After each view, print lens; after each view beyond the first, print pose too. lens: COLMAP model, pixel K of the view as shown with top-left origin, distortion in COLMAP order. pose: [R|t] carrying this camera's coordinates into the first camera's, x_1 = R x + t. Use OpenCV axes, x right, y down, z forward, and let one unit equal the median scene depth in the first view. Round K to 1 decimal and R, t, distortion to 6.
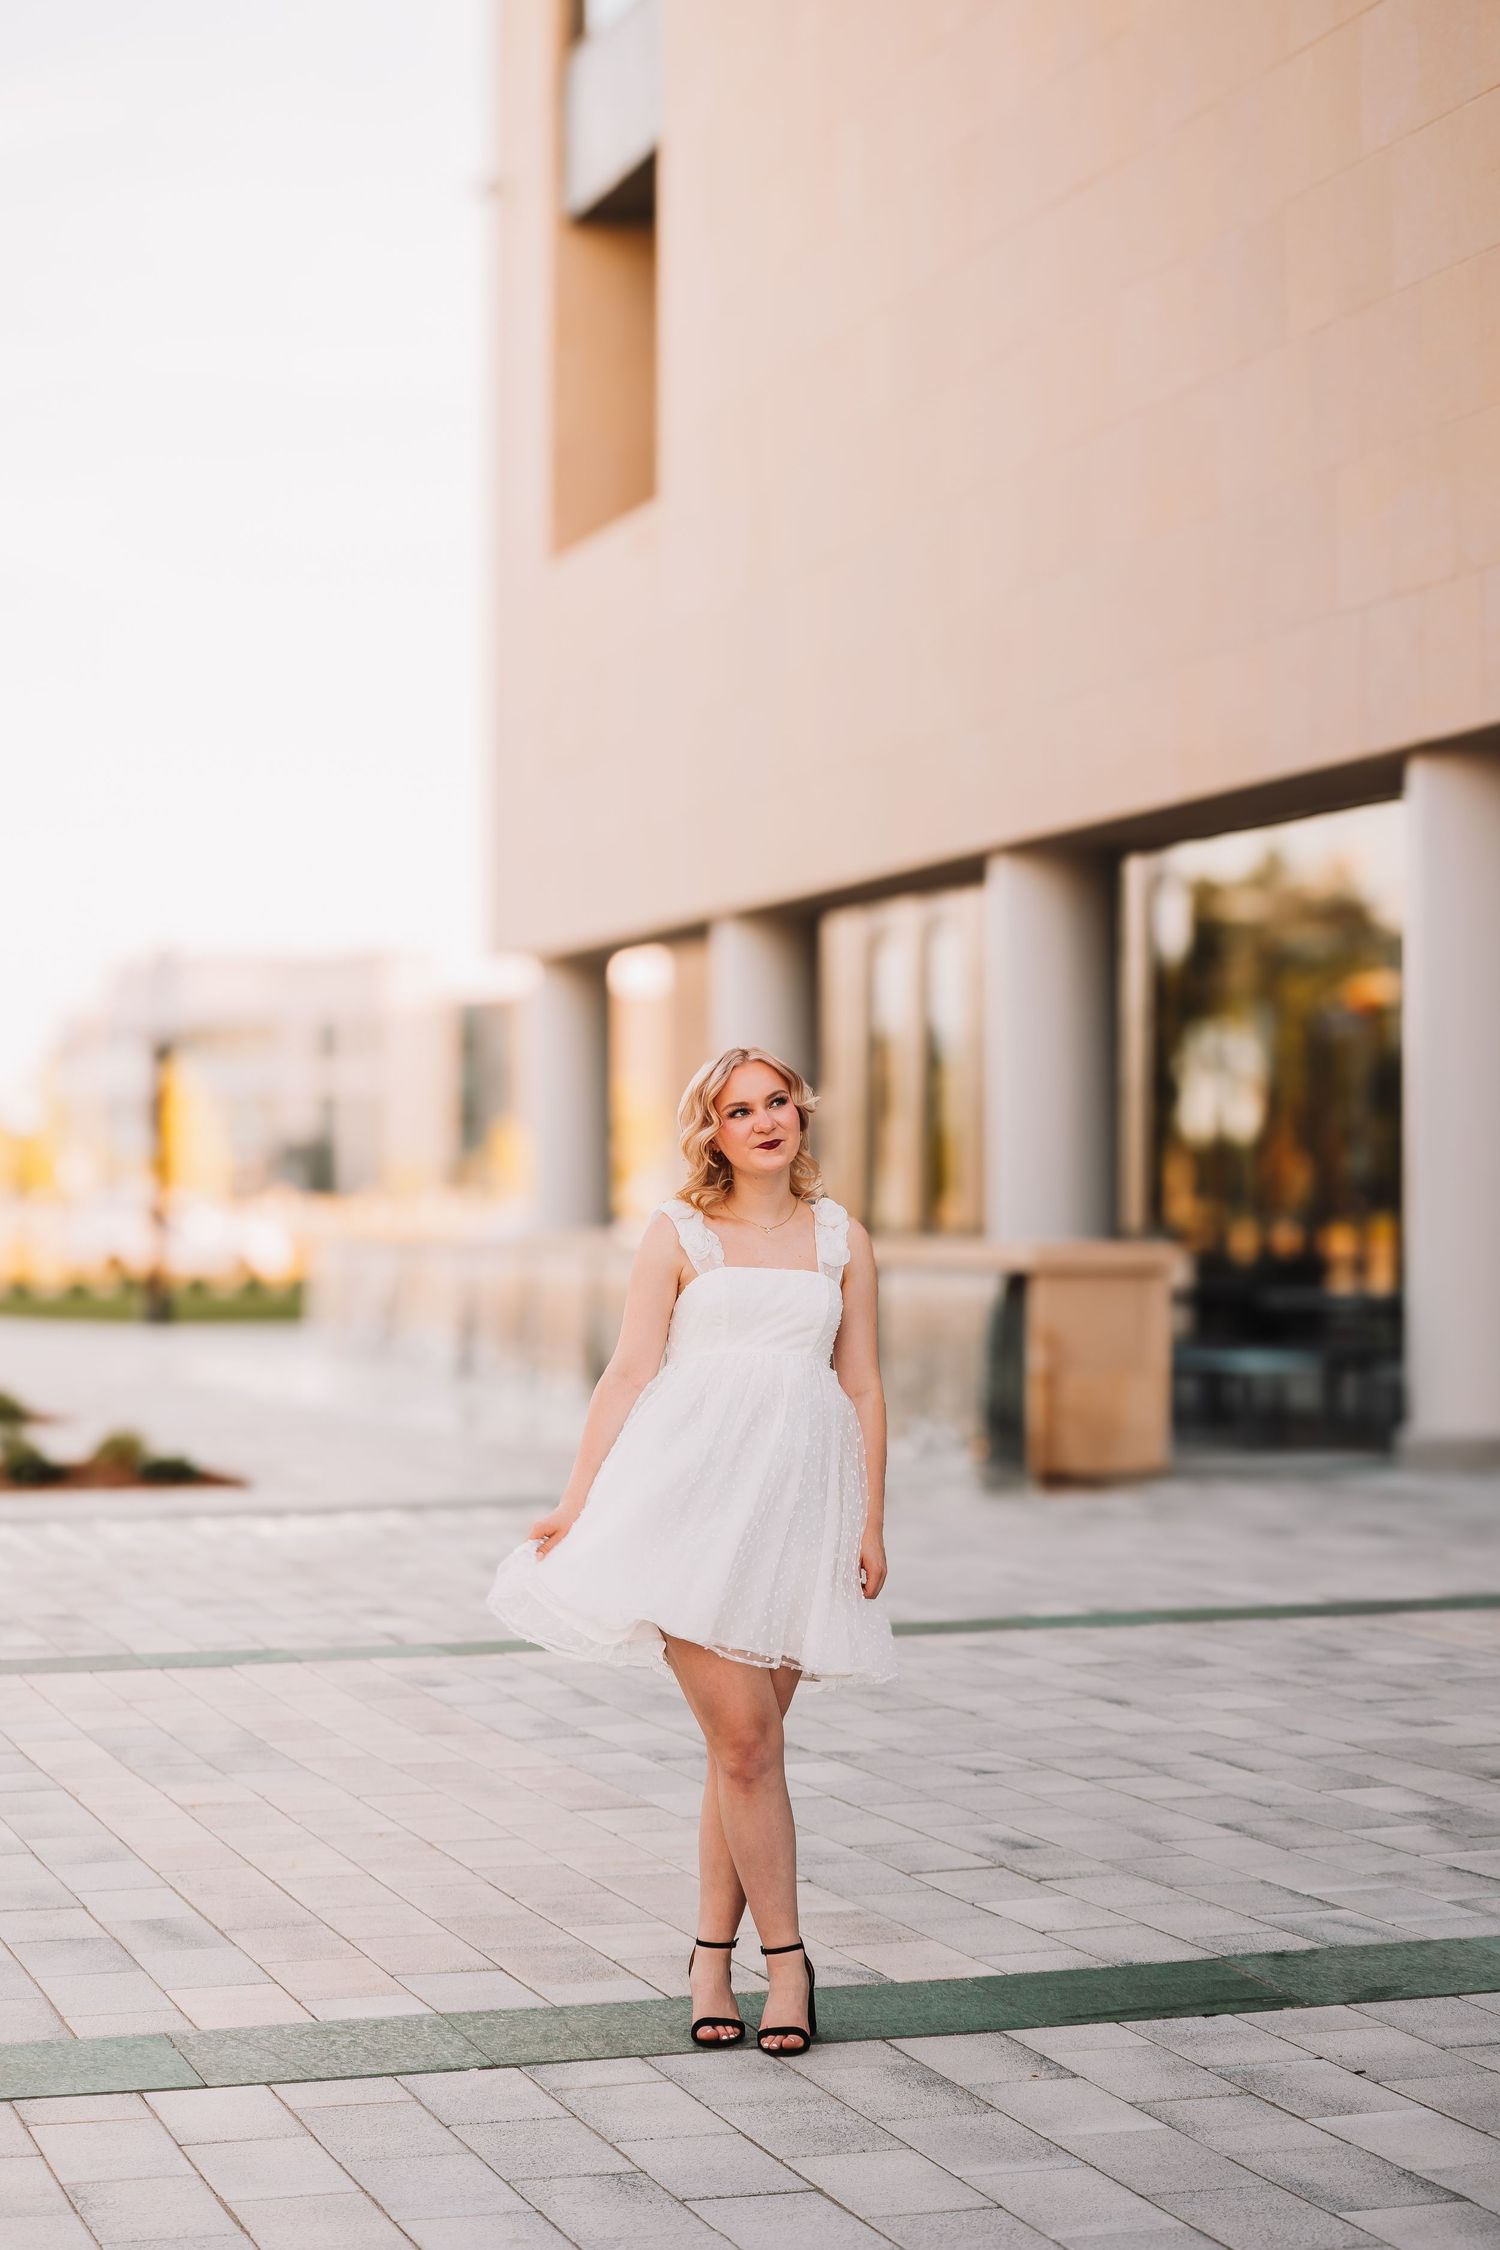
lens RADIAL K [[4626.6, 0, 750.0], [0, 4626.6, 1125.0], [0, 0, 1]] dist [-0.083686, -0.091400]
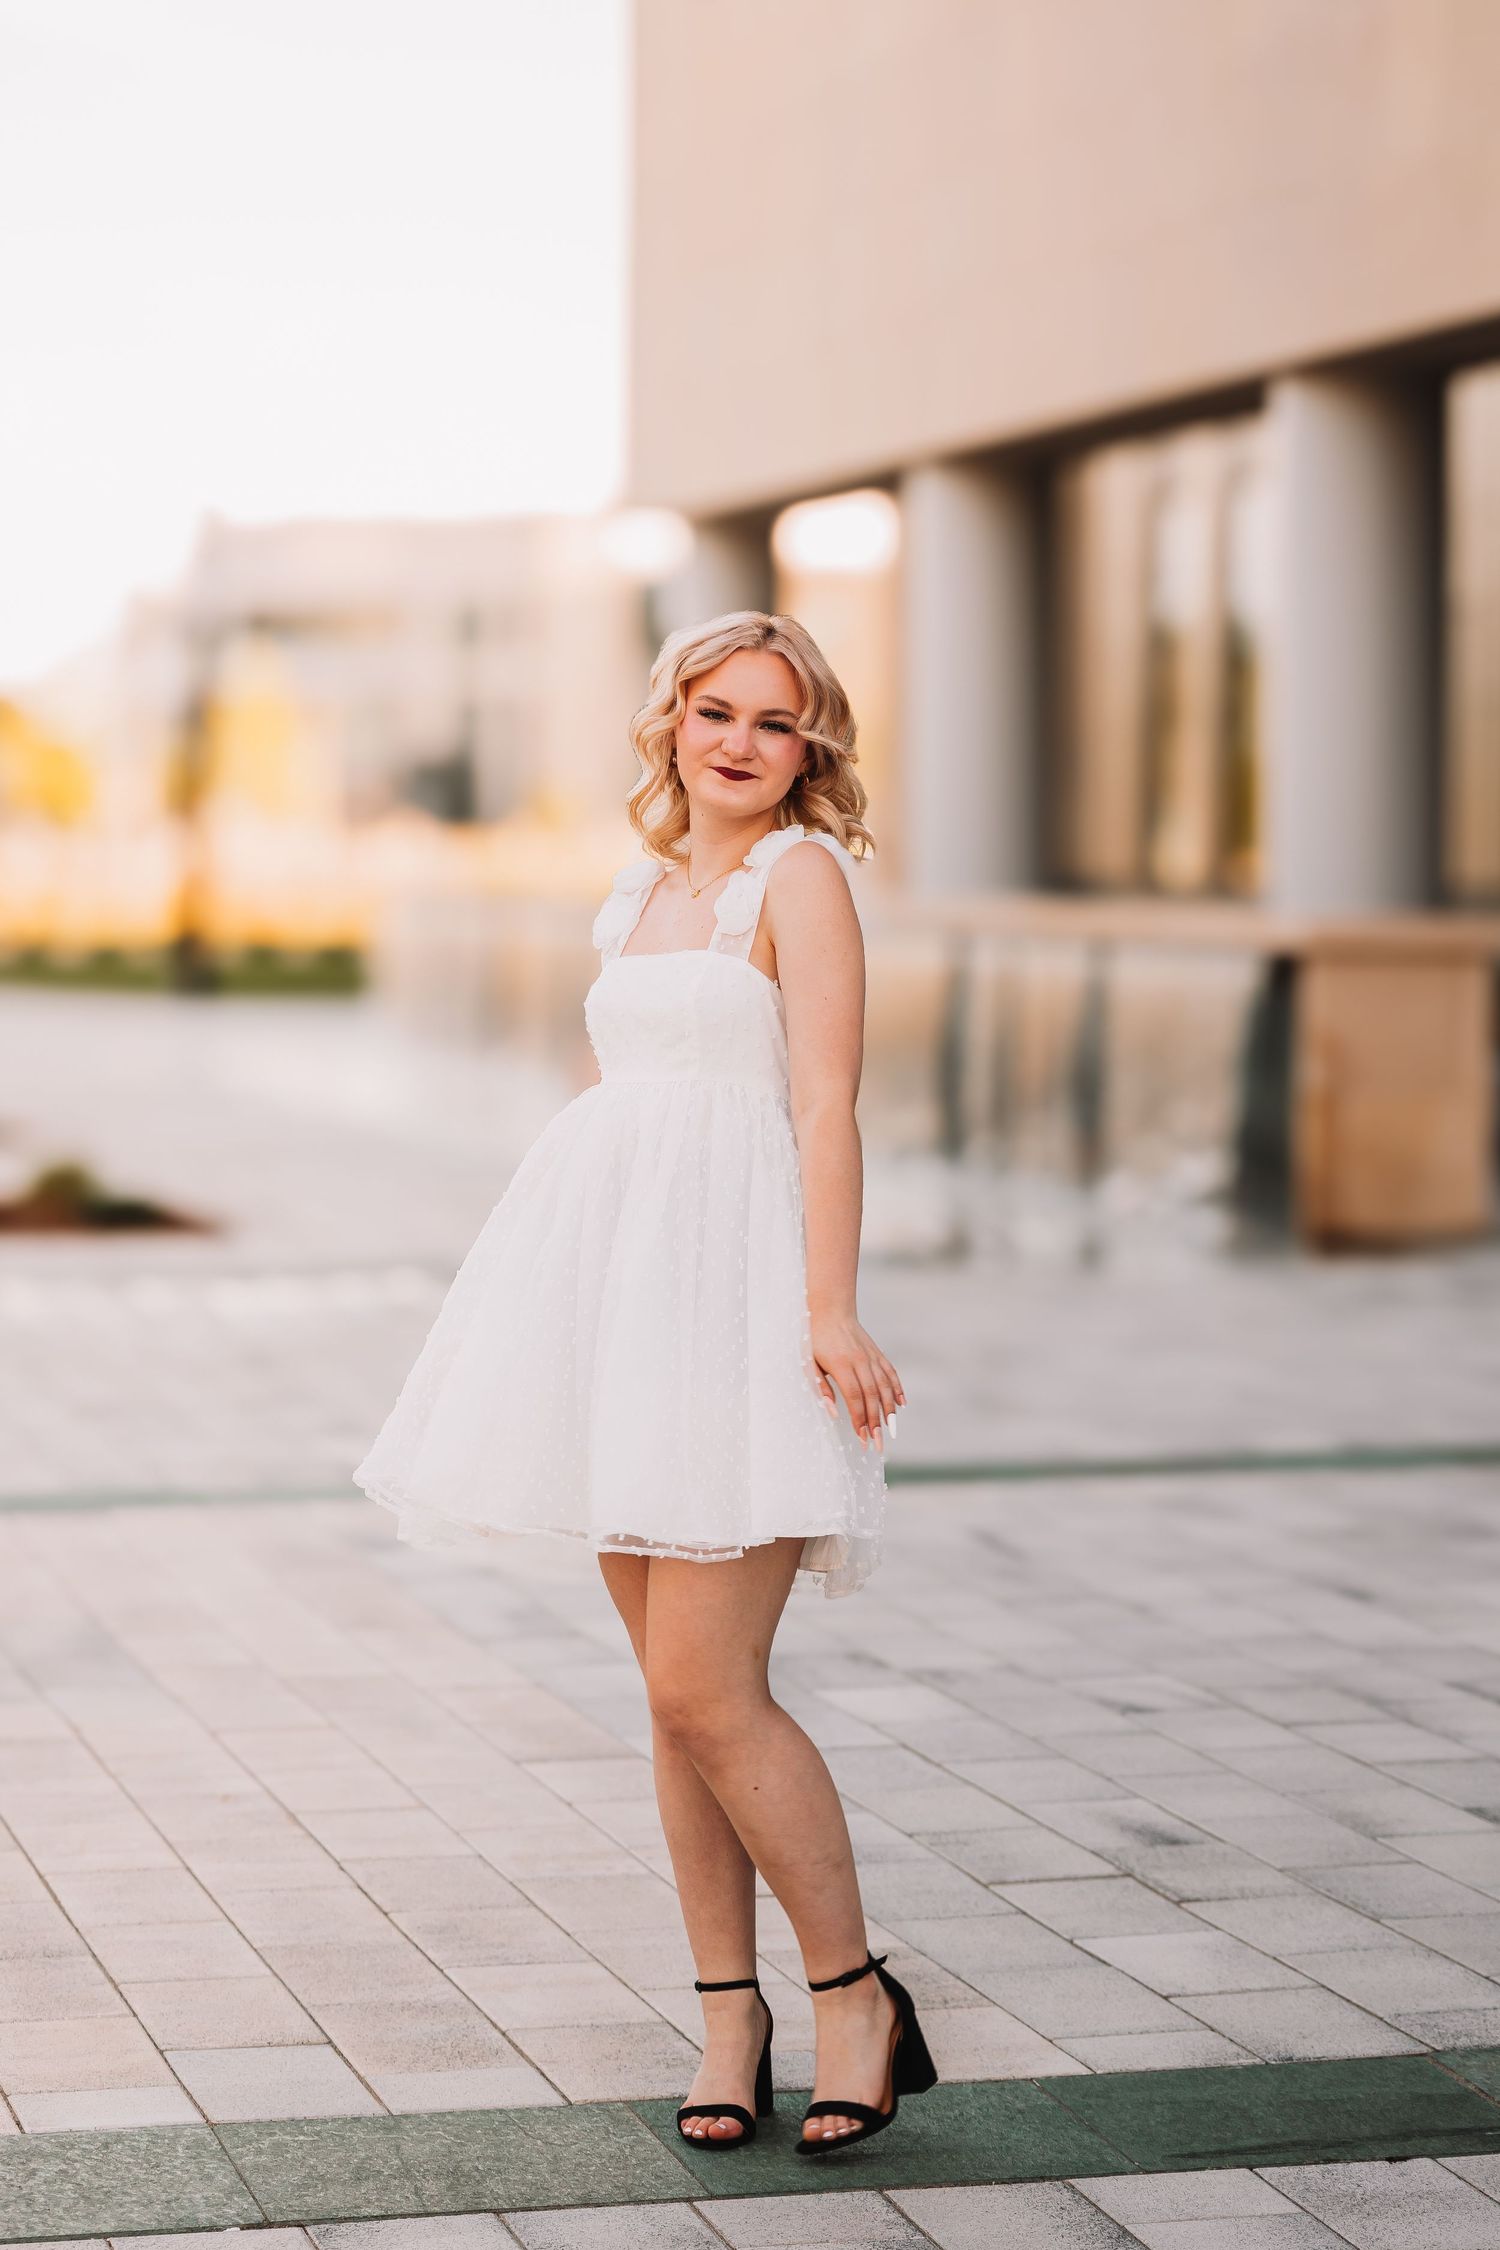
lens RADIAL K [[5961.1, 0, 669.9], [0, 5961.1, 1124.0], [0, 0, 1]] dist [-0.006126, 0.201448]
pose [[0.998199, 0.012102, -0.058757, 0.030379], [-0.008306, 0.997887, 0.064433, -0.001634], [0.059413, -0.063829, 0.996191, 0.118932]]
